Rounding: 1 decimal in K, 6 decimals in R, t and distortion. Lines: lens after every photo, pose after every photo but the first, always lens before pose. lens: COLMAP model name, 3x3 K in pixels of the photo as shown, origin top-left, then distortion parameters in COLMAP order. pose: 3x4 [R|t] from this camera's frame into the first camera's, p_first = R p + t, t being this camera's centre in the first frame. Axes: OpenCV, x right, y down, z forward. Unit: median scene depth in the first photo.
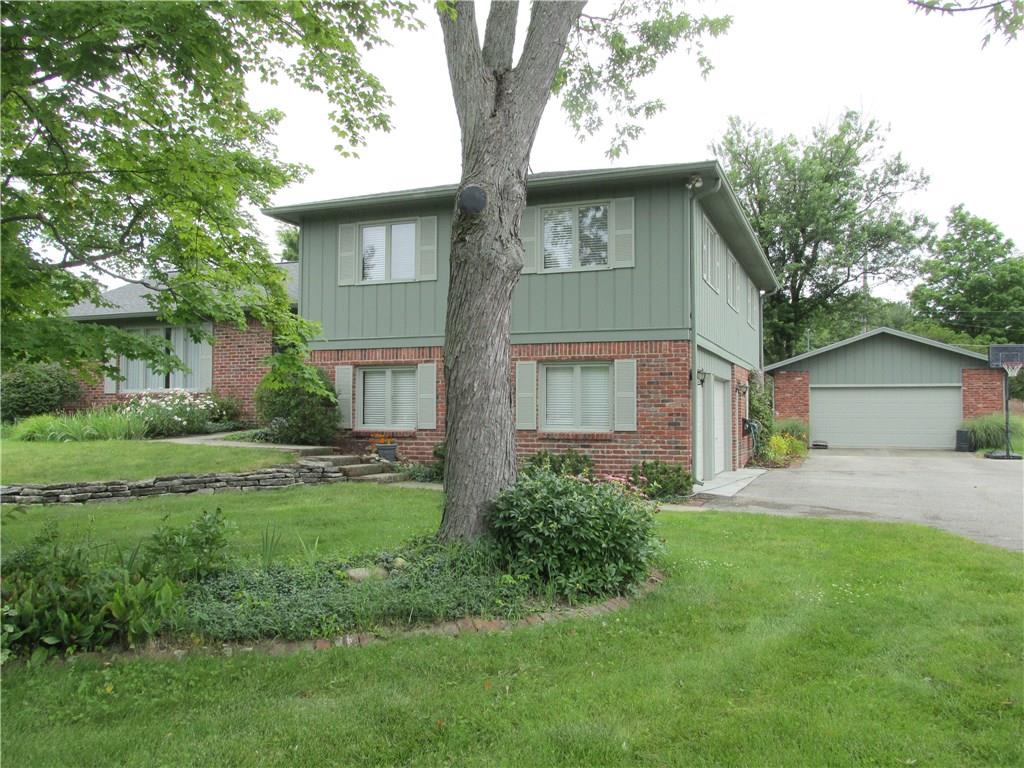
lens RADIAL K [[852.8, 0, 512.0], [0, 852.8, 384.0], [0, 0, 1]] dist [-0.034354, 0.000645]
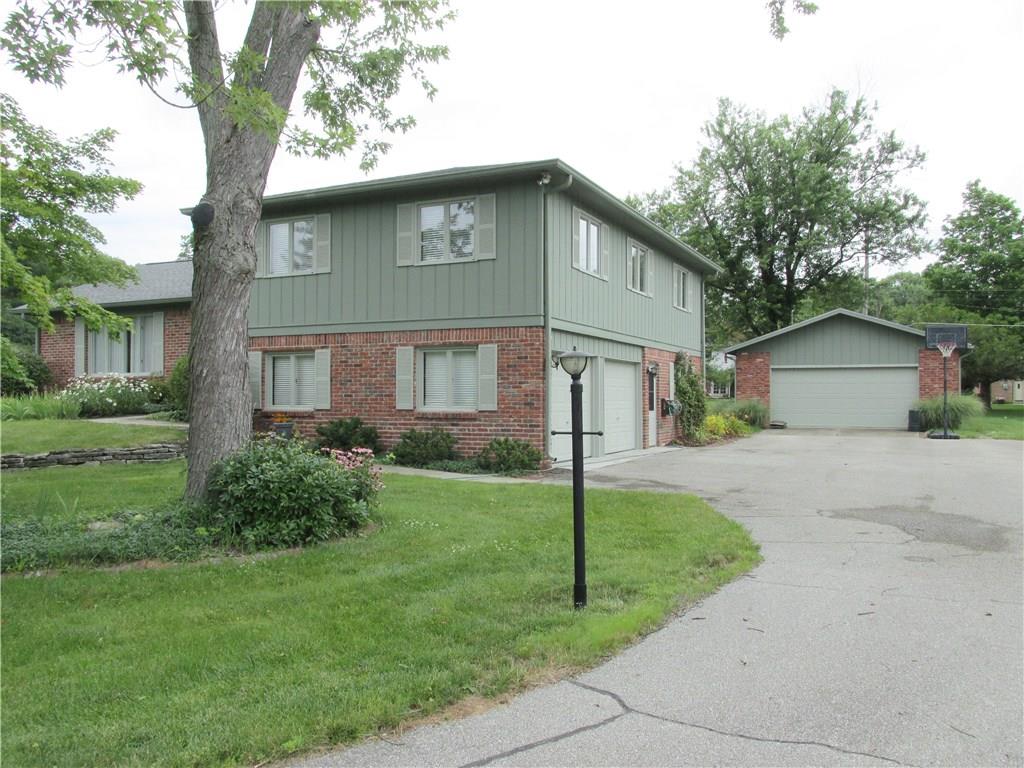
lens RADIAL K [[852.8, 0, 512.0], [0, 852.8, 384.0], [0, 0, 1]] dist [-0.034354, 0.000645]
pose [[0.997452, -0.003753, -0.071239, 0.213284], [0.005320, 0.999748, 0.021811, -0.001953], [0.071139, -0.022135, 0.997221, -0.069597]]
